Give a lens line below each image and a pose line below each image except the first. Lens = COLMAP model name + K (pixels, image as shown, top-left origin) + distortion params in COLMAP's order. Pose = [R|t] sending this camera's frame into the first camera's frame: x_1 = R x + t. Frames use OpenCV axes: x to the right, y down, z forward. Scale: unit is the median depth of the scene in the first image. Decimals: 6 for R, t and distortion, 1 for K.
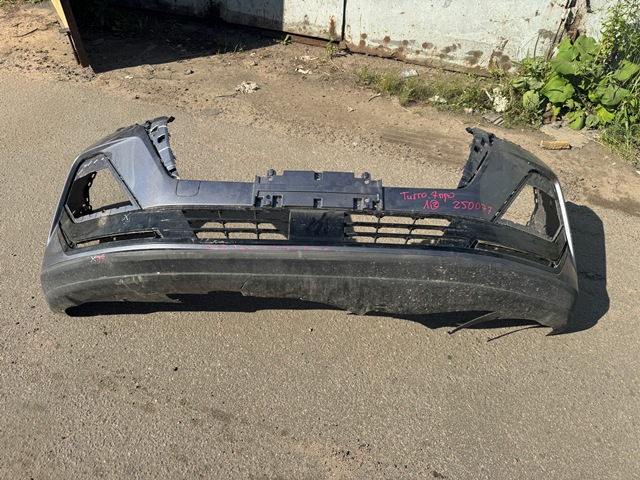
lens RADIAL K [[444.4, 0, 316.3], [0, 444.4, 242.4], [0, 0, 1]] dist [-0.002862, -0.005456]
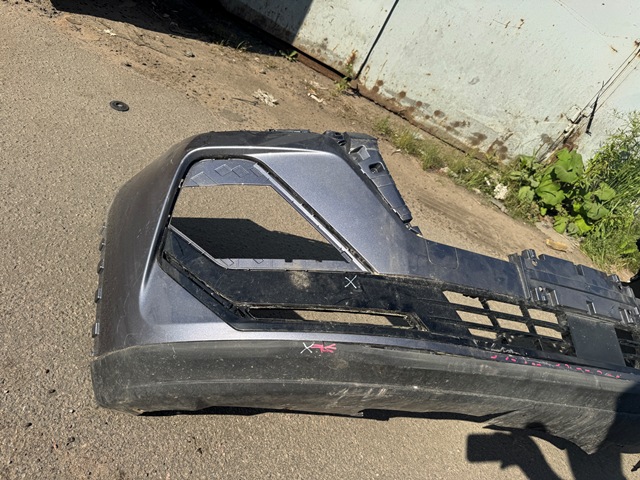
lens RADIAL K [[450.5, 0, 310.5], [0, 450.5, 248.5], [0, 0, 1]] dist [0.001107, -0.008219]
pose [[0.907516, 0.188818, 0.375183, -0.447714], [-0.167886, 0.981866, -0.088051, -0.023997], [-0.385005, 0.016920, 0.922759, 0.275196]]
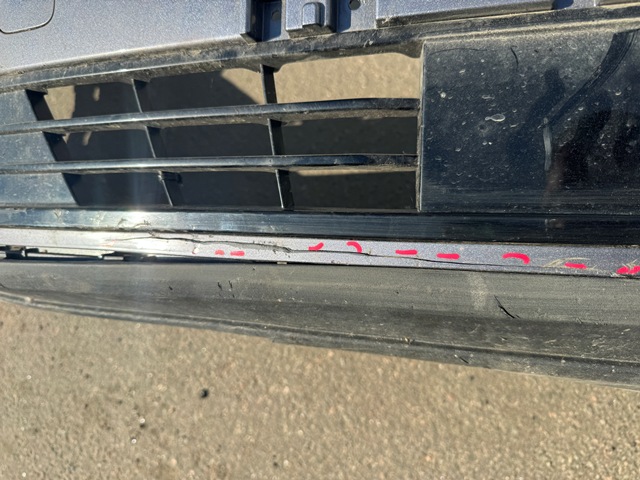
lens RADIAL K [[468.8, 0, 320.0], [0, 468.8, 240.0], [0, 0, 1]] dist [-0.004445, -0.003909]
pose [[0.950490, 0.004435, -0.310724, -0.022221], [0.141461, 0.884115, 0.445341, -0.055971], [0.276691, -0.467248, 0.839715, 0.462324]]
